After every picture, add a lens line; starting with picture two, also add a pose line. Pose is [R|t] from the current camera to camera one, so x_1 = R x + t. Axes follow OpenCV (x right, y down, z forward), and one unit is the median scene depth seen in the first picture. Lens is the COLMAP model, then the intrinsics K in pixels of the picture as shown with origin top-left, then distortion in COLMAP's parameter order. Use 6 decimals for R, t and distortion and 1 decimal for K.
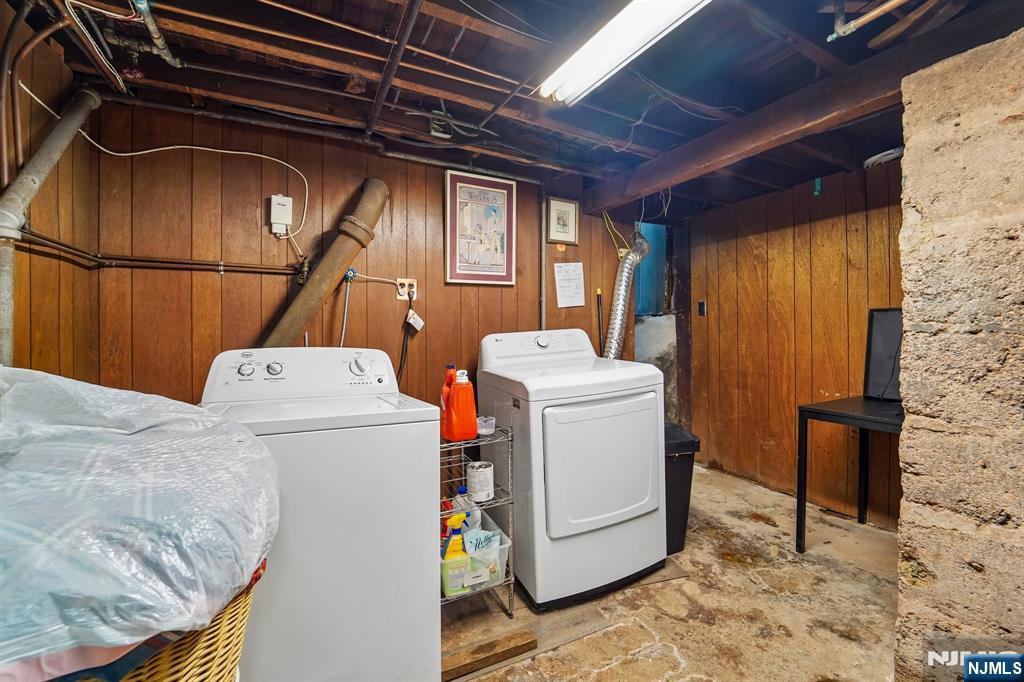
lens RADIAL K [[422.5, 0, 531.8], [0, 422.5, 328.0], [0, 0, 1]] dist [-0.000304, -0.002075]
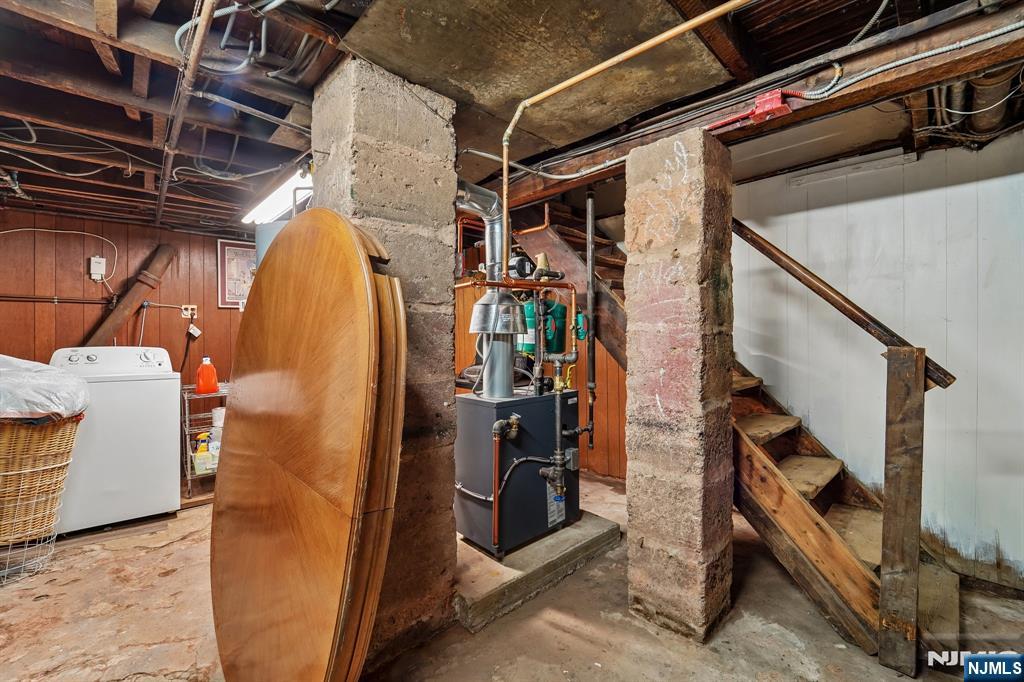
lens RADIAL K [[422.5, 0, 509.2], [0, 422.5, 331.9], [0, 0, 1]] dist [-0.000304, -0.002075]
pose [[0.976891, -0.000733, 0.213738, 0.655823], [0.000515, 0.999999, 0.001077, -0.016341], [-0.213739, -0.000942, 0.976890, -1.001637]]
